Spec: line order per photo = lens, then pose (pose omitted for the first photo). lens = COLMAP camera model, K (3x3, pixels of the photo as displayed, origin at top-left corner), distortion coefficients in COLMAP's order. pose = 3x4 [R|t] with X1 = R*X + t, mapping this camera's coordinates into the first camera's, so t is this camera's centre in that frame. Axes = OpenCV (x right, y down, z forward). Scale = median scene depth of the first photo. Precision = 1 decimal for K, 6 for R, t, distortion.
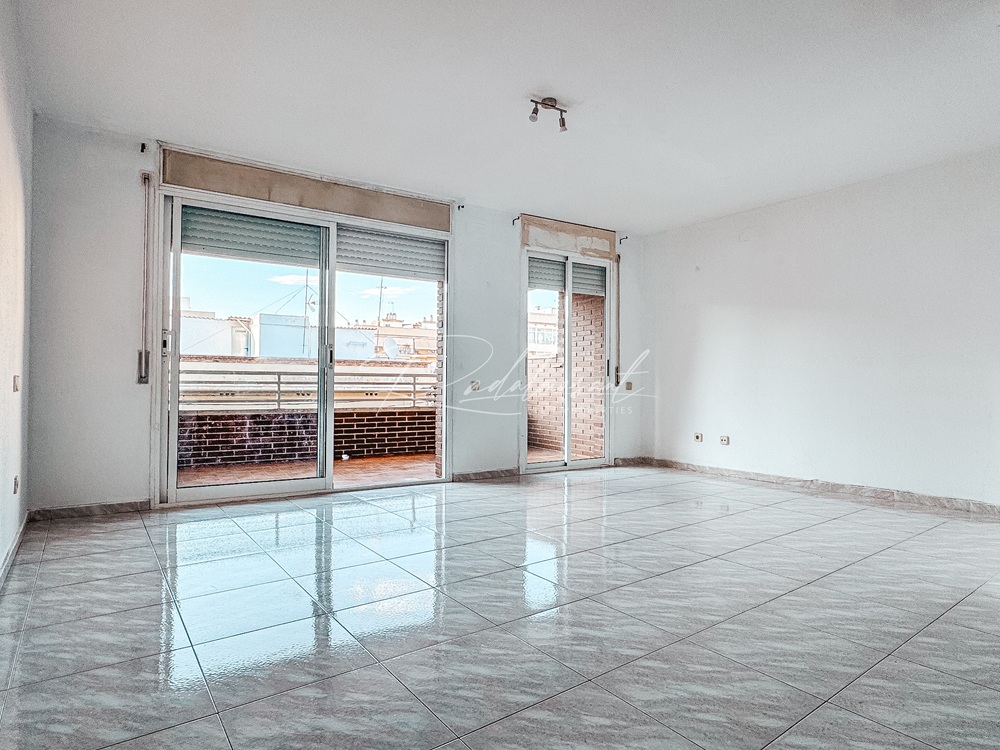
lens RADIAL K [[555.9, 0, 496.6], [0, 555.9, 378.5], [0, 0, 1]] dist [-0.002967, 0.002152]
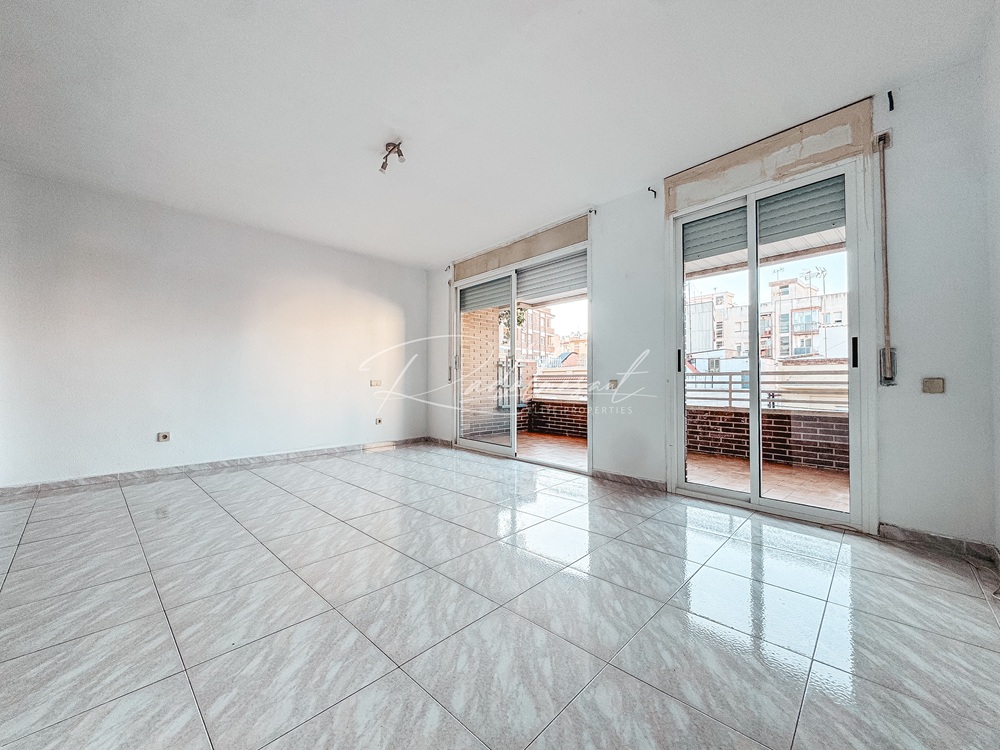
lens RADIAL K [[398.2, 0, 498.3], [0, 398.2, 376.3], [0, 0, 1]] dist [-0.001334, -0.000267]
pose [[0.170344, -0.020051, -0.985181, 0.602221], [0.010754, 0.999771, -0.018489, 0.009195], [0.985326, -0.007445, 0.170520, 0.668018]]
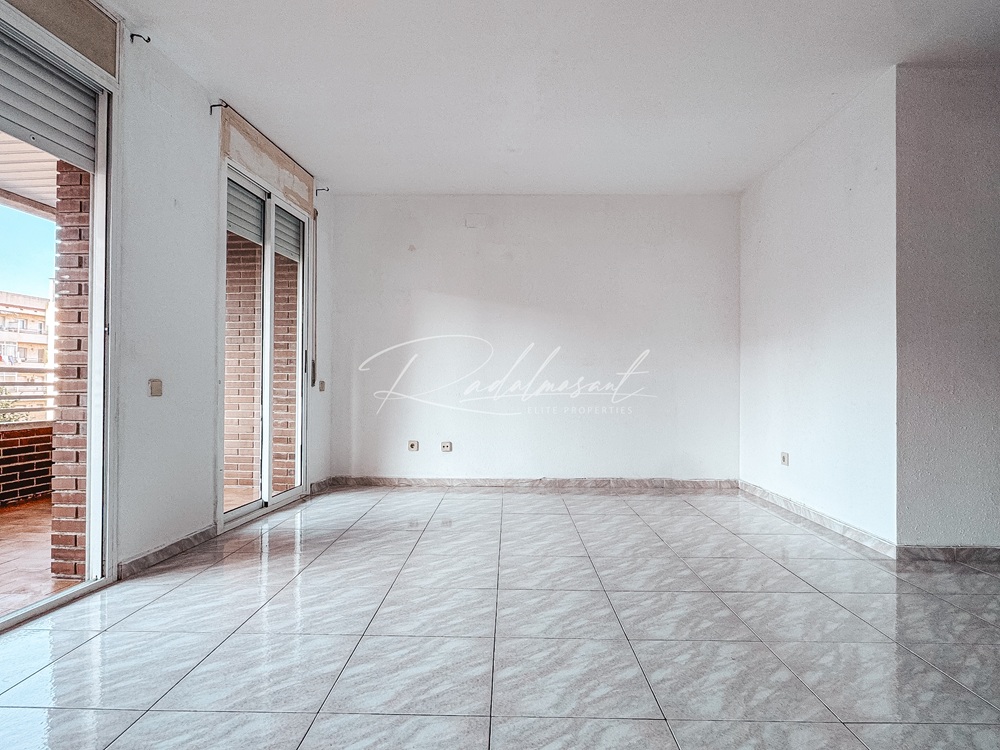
lens RADIAL K [[555.9, 0, 498.2], [0, 555.9, 381.3], [0, 0, 1]] dist [-0.002967, 0.002152]
pose [[0.608070, 0.001040, 0.793883, -0.255697], [-0.008162, 0.999954, 0.004942, 0.001455], [-0.793841, -0.009485, 0.608051, 0.408161]]
